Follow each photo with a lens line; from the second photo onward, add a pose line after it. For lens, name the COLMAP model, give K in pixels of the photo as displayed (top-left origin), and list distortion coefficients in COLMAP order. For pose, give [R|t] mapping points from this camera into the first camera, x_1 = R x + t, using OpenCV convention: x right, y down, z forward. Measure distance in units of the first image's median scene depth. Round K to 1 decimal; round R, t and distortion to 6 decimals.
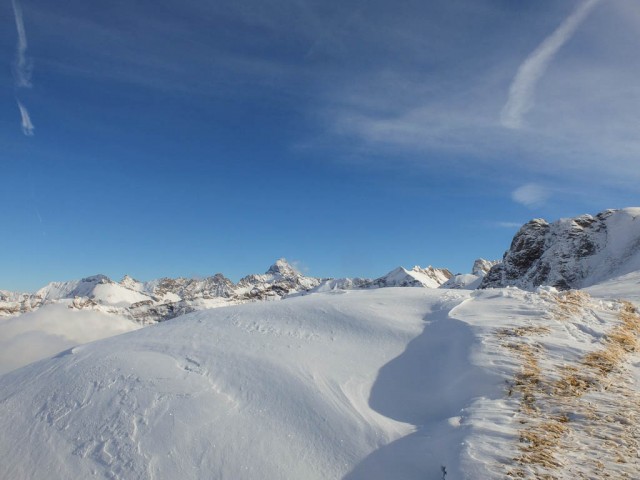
lens RADIAL K [[534.5, 0, 320.0], [0, 534.5, 240.0], [0, 0, 1]] dist [-0.005975, -0.000637]
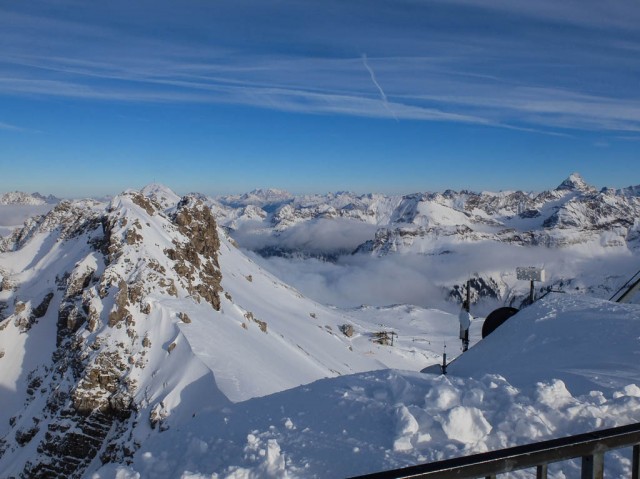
lens RADIAL K [[534.5, 0, 320.0], [0, 534.5, 239.5], [0, 0, 1]] dist [-0.005975, -0.000637]
pose [[0.905861, 0.039869, -0.421694, -0.101802], [0.041123, 0.982579, 0.181236, -0.060949], [0.421573, -0.181516, 0.888441, -0.188993]]
